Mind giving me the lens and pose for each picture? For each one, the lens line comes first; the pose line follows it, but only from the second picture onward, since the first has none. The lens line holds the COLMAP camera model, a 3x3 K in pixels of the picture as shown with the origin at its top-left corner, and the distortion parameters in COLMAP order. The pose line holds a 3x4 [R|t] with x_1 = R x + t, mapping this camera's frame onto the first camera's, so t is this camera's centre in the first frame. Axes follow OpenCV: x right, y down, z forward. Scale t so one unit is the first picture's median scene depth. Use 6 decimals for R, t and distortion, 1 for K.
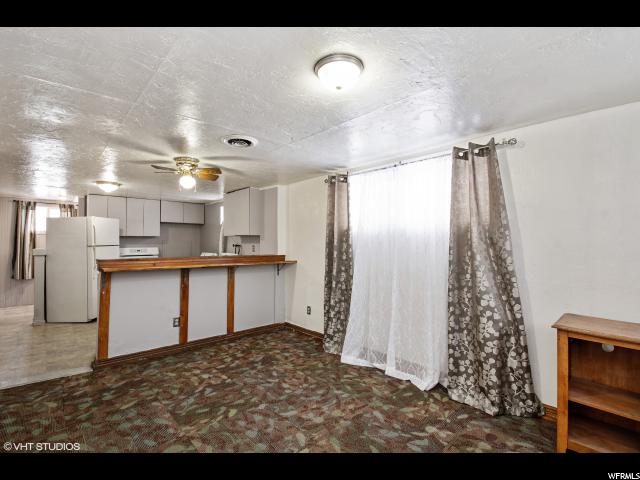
lens RADIAL K [[305.3, 0, 320.0], [0, 305.3, 240.0], [0, 0, 1]] dist [-0.003695, -0.000315]
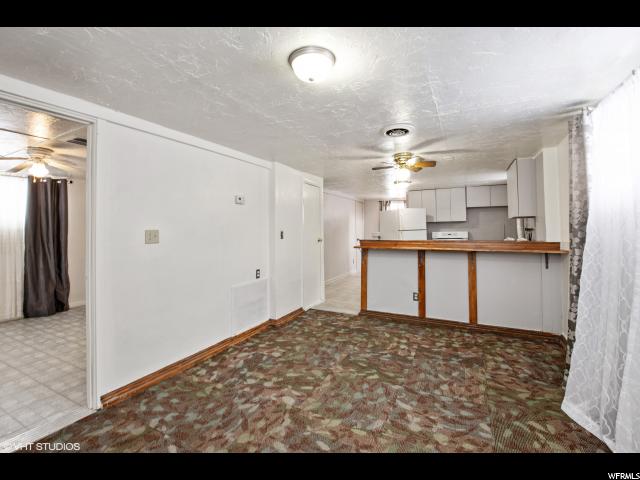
lens RADIAL K [[284.1, 0, 326.6], [0, 284.1, 226.2], [0, 0, 1]] dist [-0.000258, -0.000138]
pose [[0.364847, -0.011884, -0.930992, 0.308960], [0.019227, 0.999801, -0.005227, 0.004256], [0.930869, -0.015993, 0.365003, 0.239741]]
